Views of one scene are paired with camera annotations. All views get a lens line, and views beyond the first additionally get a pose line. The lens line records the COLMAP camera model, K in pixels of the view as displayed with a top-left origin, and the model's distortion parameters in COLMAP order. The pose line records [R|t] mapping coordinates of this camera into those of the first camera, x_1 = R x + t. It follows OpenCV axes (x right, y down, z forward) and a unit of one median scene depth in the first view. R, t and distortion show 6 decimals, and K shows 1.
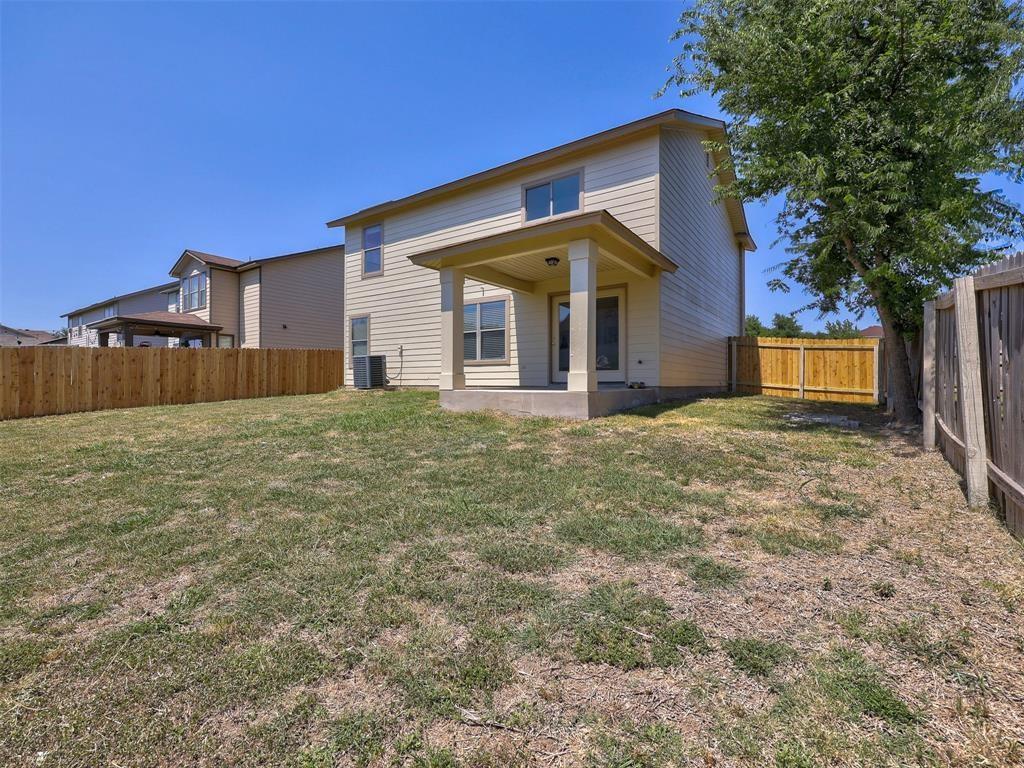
lens RADIAL K [[463.8, 0, 512.5], [0, 463.8, 383.8], [0, 0, 1]] dist [0.001322, 0.000007]
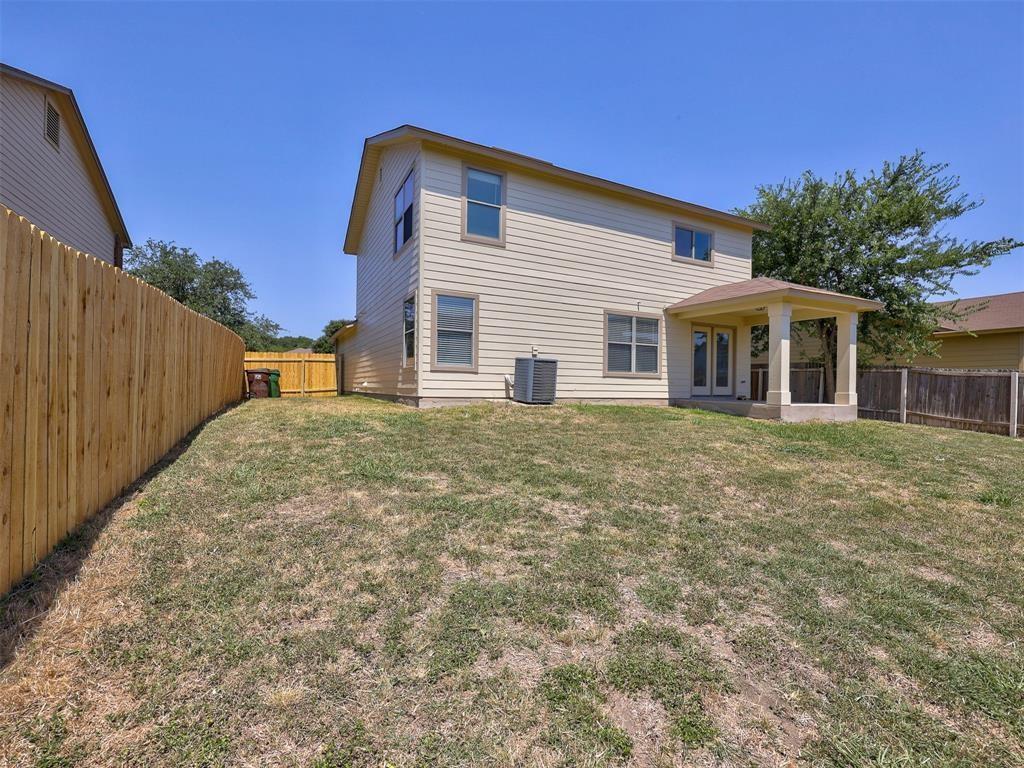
lens RADIAL K [[455.9, 0, 511.5], [0, 455.9, 385.7], [0, 0, 1]] dist [-0.001204, -0.000033]
pose [[0.473483, 0.011844, 0.880723, -1.079993], [-0.013190, 0.999893, -0.006356, -0.012819], [-0.880704, -0.008607, 0.473588, 0.769752]]
